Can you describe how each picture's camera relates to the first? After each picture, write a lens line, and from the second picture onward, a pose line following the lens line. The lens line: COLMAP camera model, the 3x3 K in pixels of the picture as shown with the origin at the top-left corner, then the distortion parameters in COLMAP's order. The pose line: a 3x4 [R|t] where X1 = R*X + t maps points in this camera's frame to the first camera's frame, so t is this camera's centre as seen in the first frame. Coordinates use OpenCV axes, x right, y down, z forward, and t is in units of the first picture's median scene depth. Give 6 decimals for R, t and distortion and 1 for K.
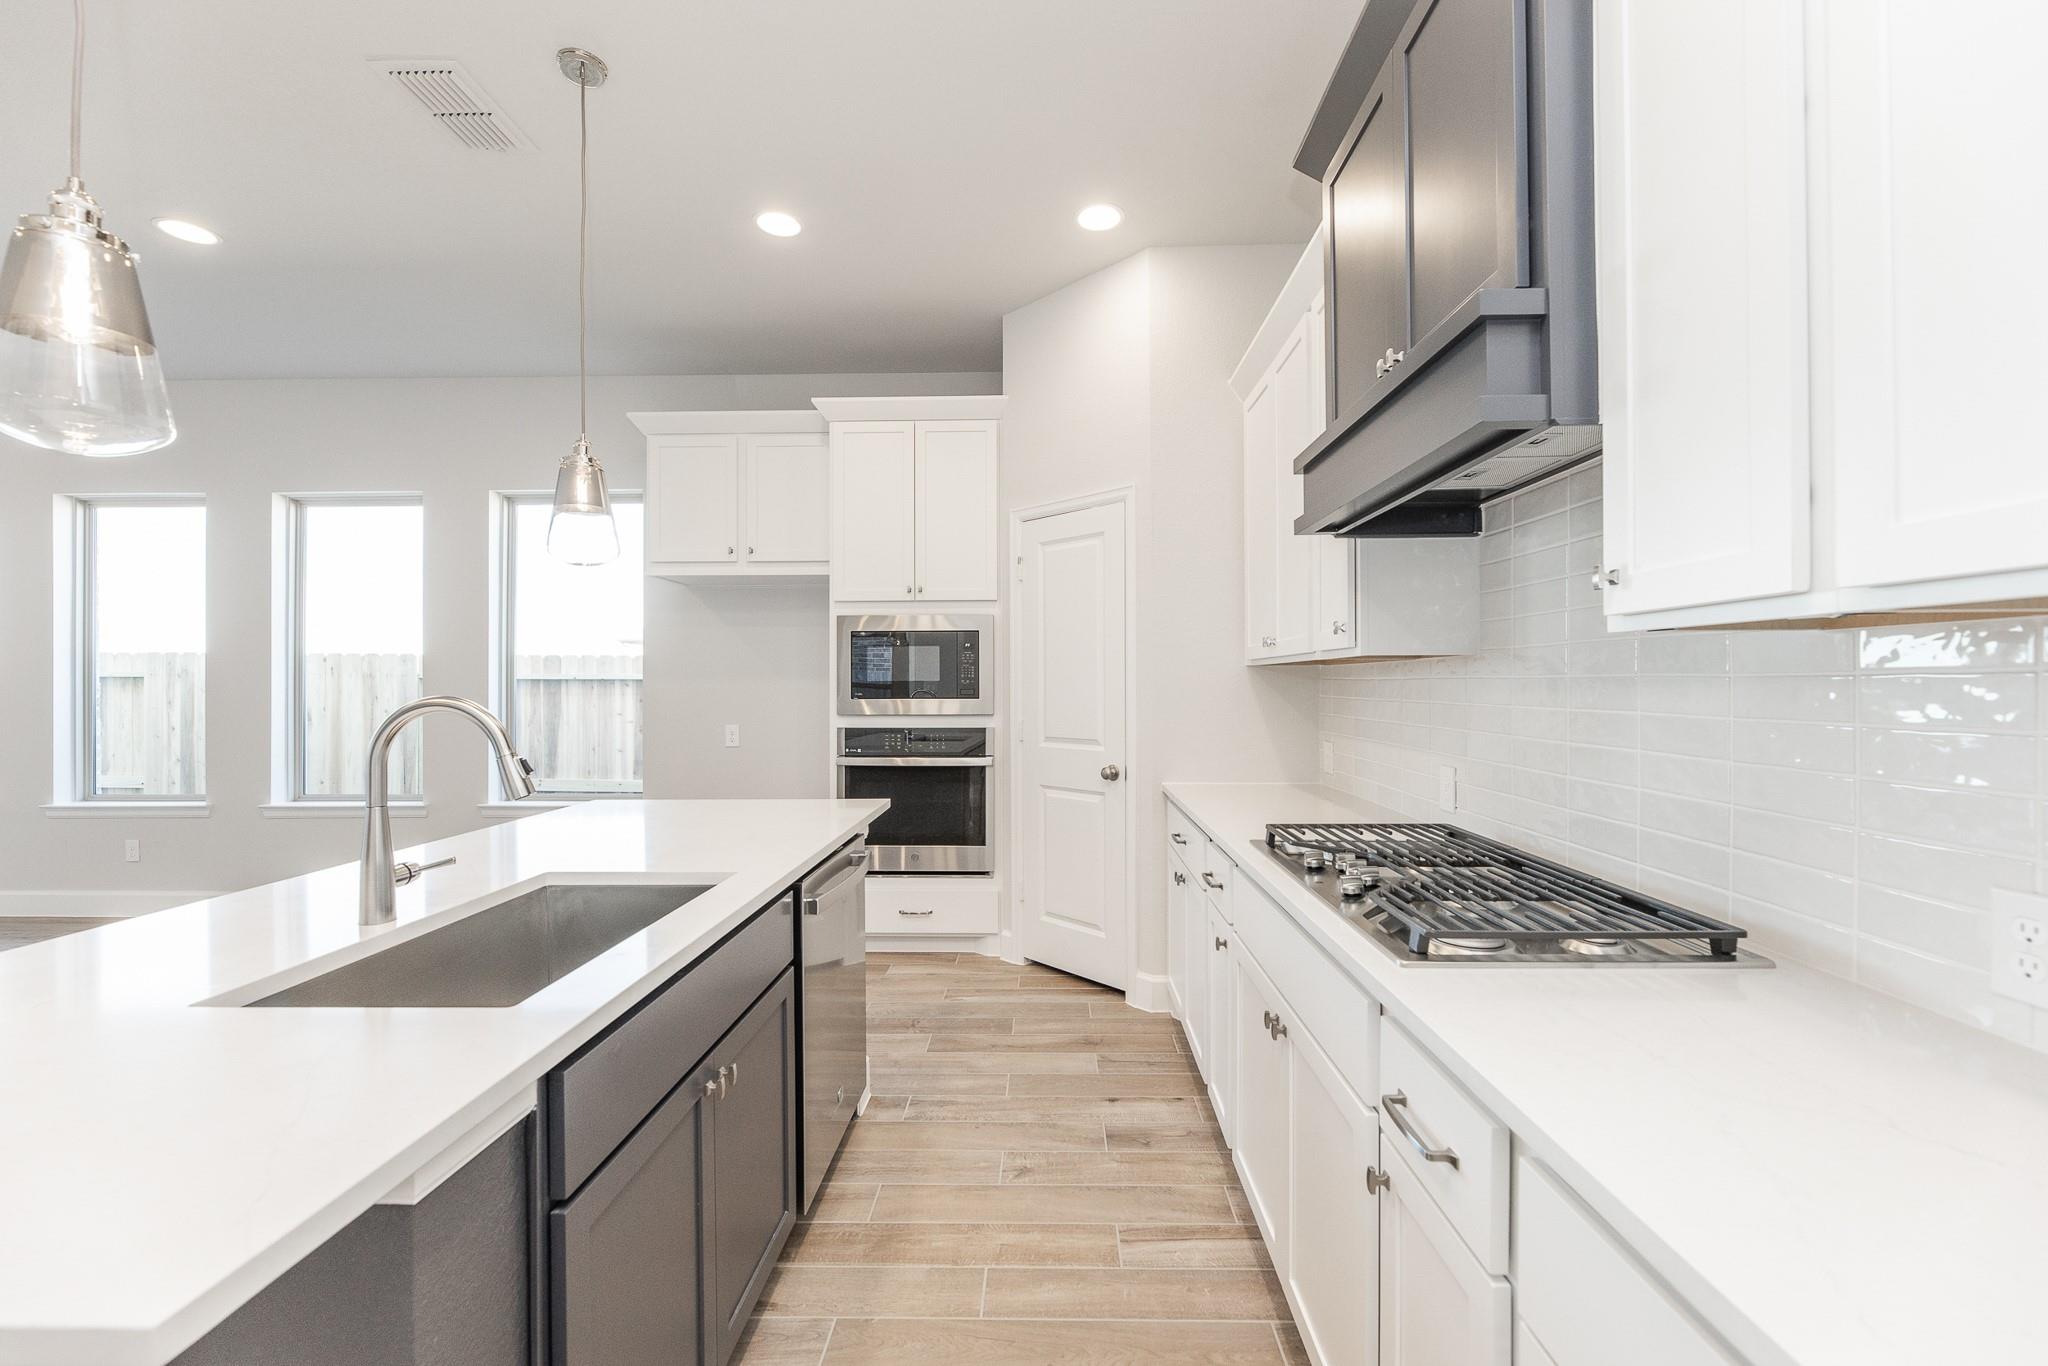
lens RADIAL K [[823.5, 0, 1038.1], [0, 823.5, 683.7], [0, 0, 1]] dist [-0.004190, 0.000580]
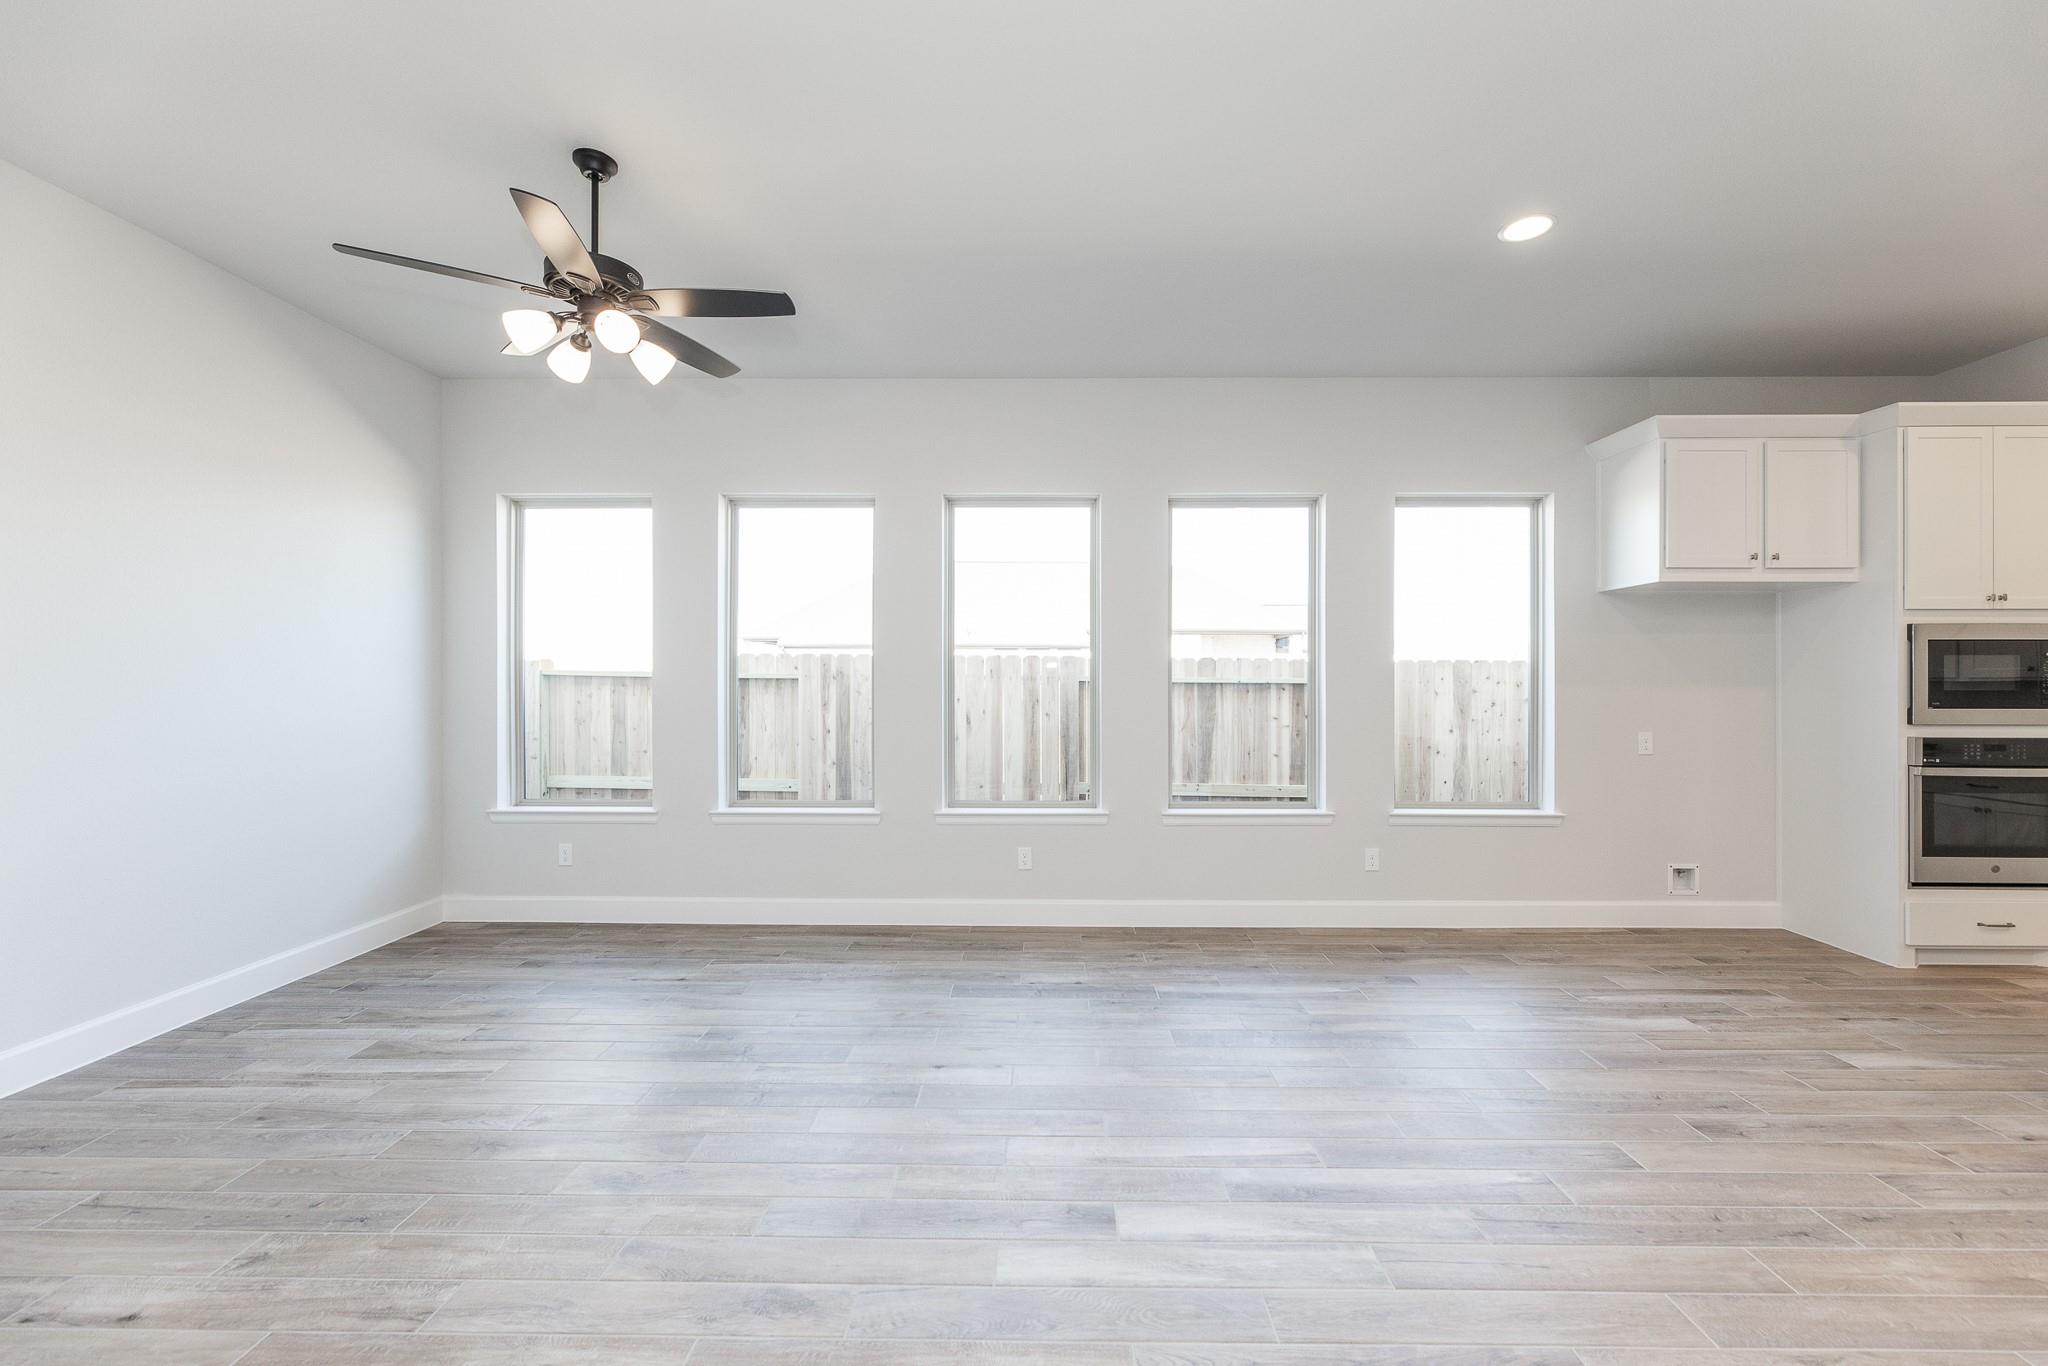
lens RADIAL K [[823.5, 0, 1035.6], [0, 823.5, 684.7], [0, 0, 1]] dist [-0.004190, 0.000580]
pose [[0.999986, 0.004536, 0.002552, -1.390087], [-0.004540, 0.999988, 0.001563, -0.006790], [-0.002545, -0.001575, 0.999996, 0.022134]]
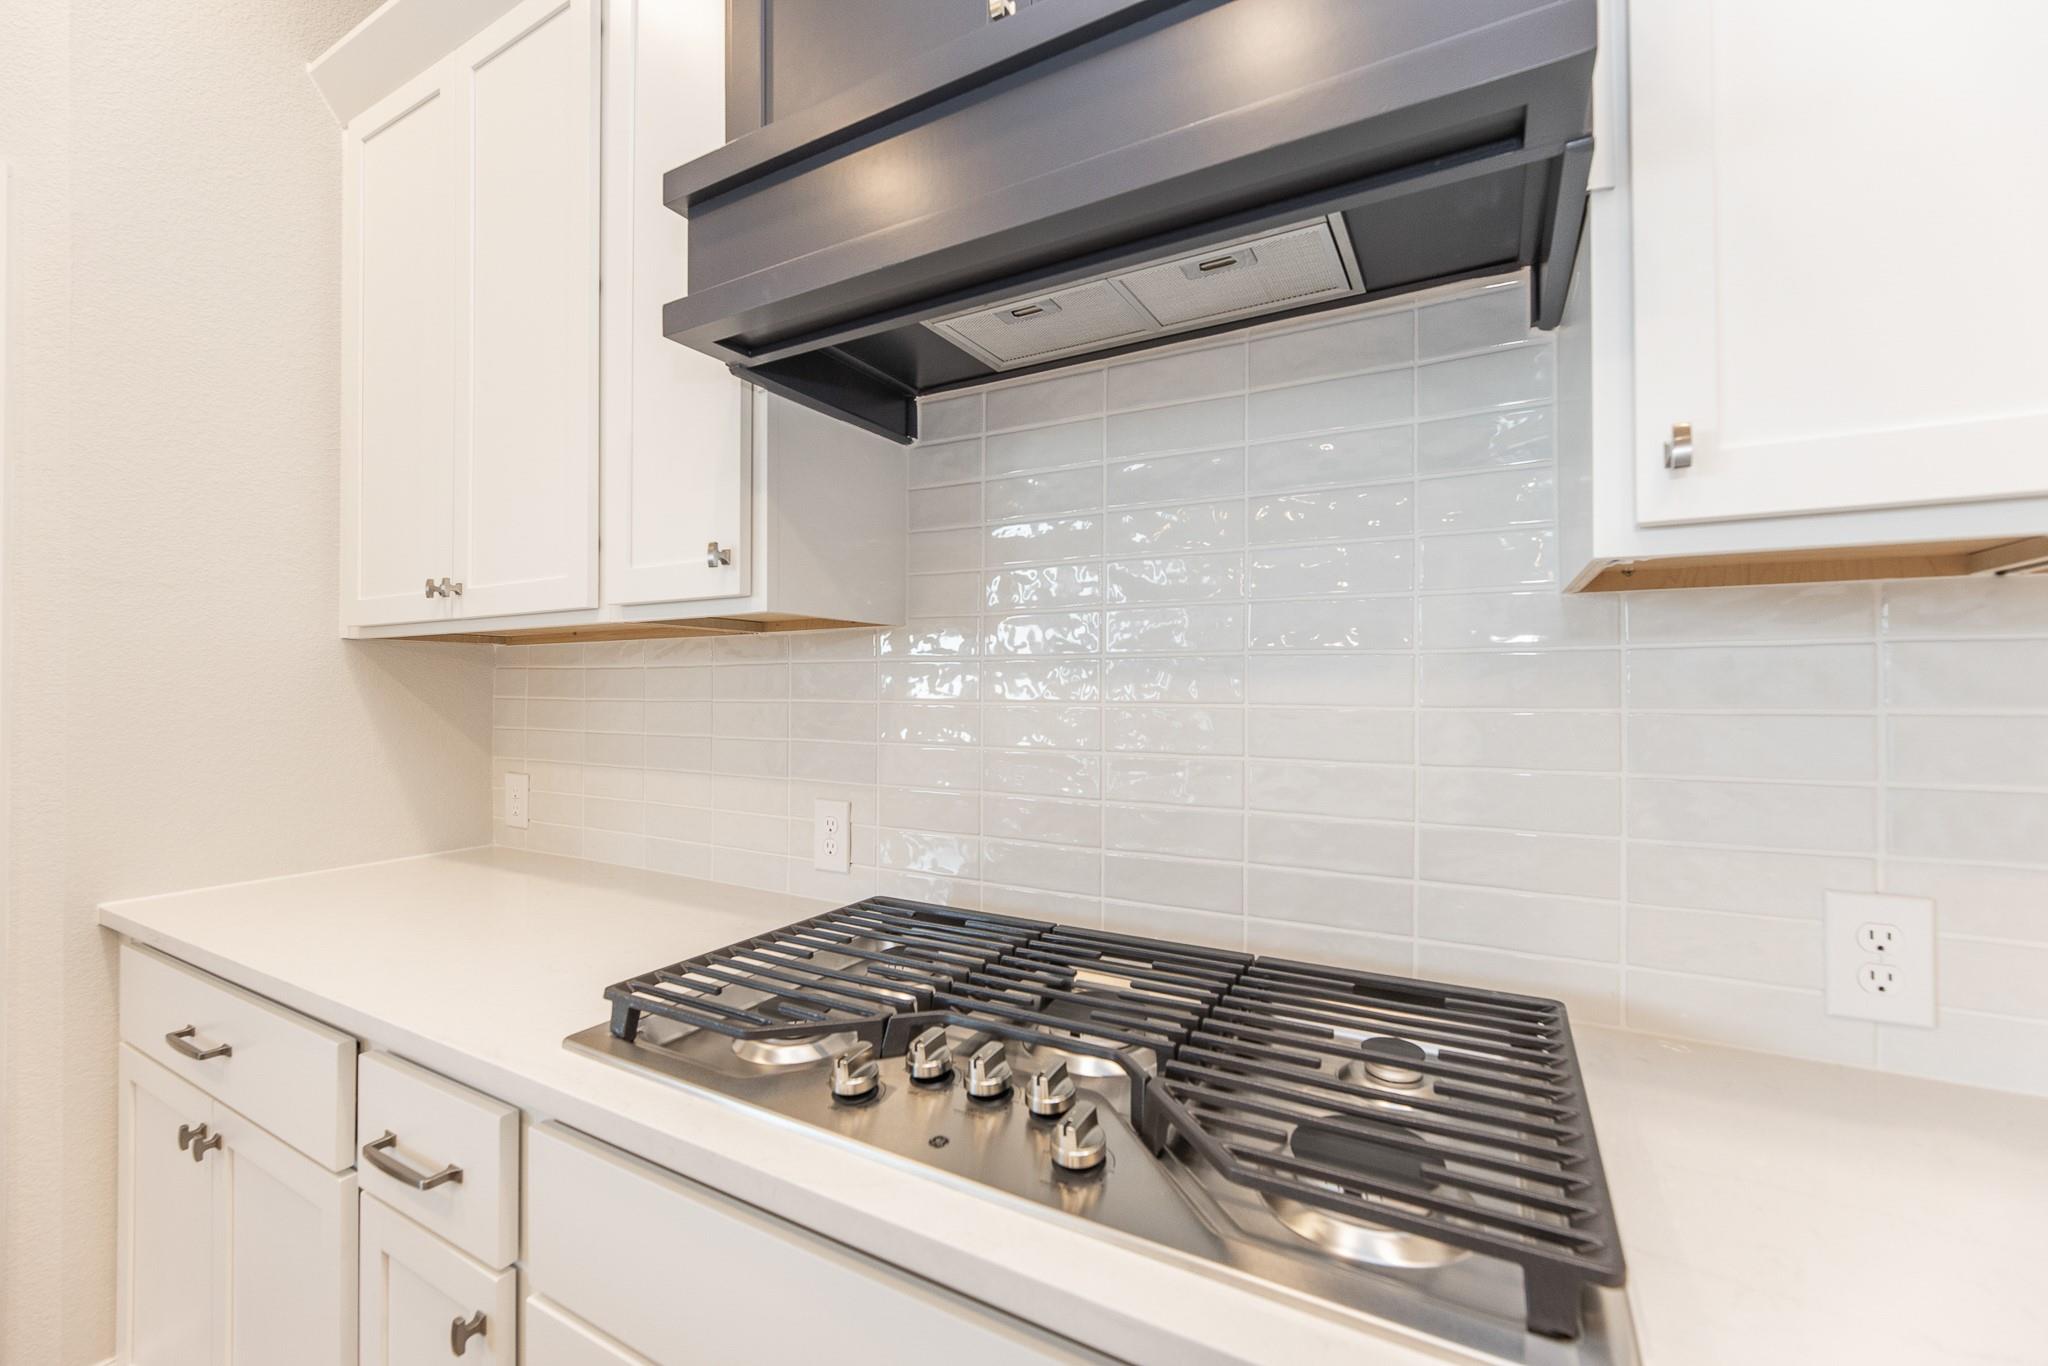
lens RADIAL K [[823.5, 0, 1032.5], [0, 823.5, 684.1], [0, 0, 1]] dist [-0.004190, 0.000580]
pose [[0.466460, 0.012686, 0.884451, 0.001820], [-0.003317, 0.999915, -0.012593, 0.010787], [-0.884536, 0.002940, 0.466463, 0.339321]]
